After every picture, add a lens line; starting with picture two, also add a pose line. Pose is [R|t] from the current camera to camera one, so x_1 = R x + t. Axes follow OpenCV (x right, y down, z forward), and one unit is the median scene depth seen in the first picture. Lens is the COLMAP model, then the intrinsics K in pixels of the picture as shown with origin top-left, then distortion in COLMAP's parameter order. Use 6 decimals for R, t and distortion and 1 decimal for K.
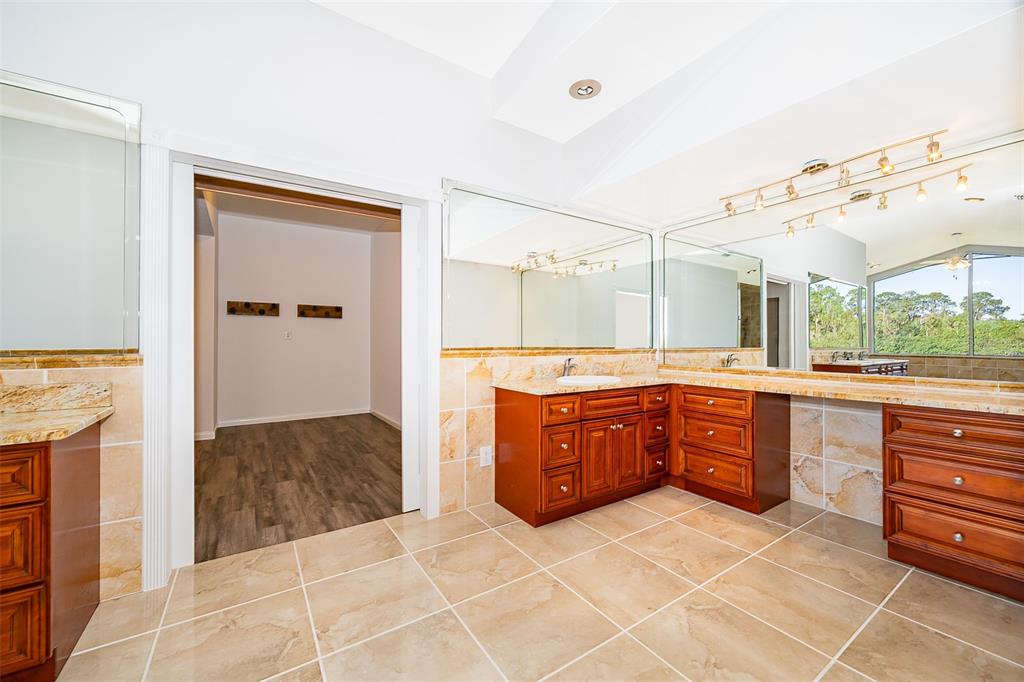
lens RADIAL K [[403.4, 0, 510.0], [0, 403.4, 340.8], [0, 0, 1]] dist [0.000747, -0.000719]
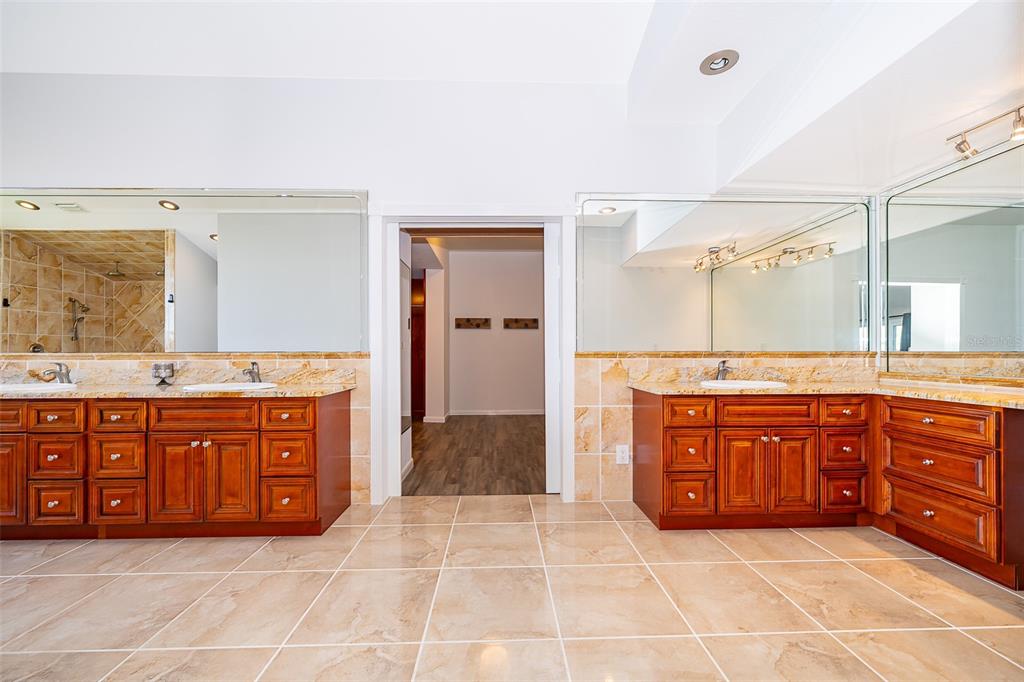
lens RADIAL K [[403.4, 0, 506.2], [0, 403.4, 355.6], [0, 0, 1]] dist [0.000747, -0.000719]
pose [[0.848544, 0.000875, -0.529125, 0.243947], [0.002373, 0.999982, 0.005459, 0.029583], [0.529120, -0.005888, 0.848526, -0.027053]]
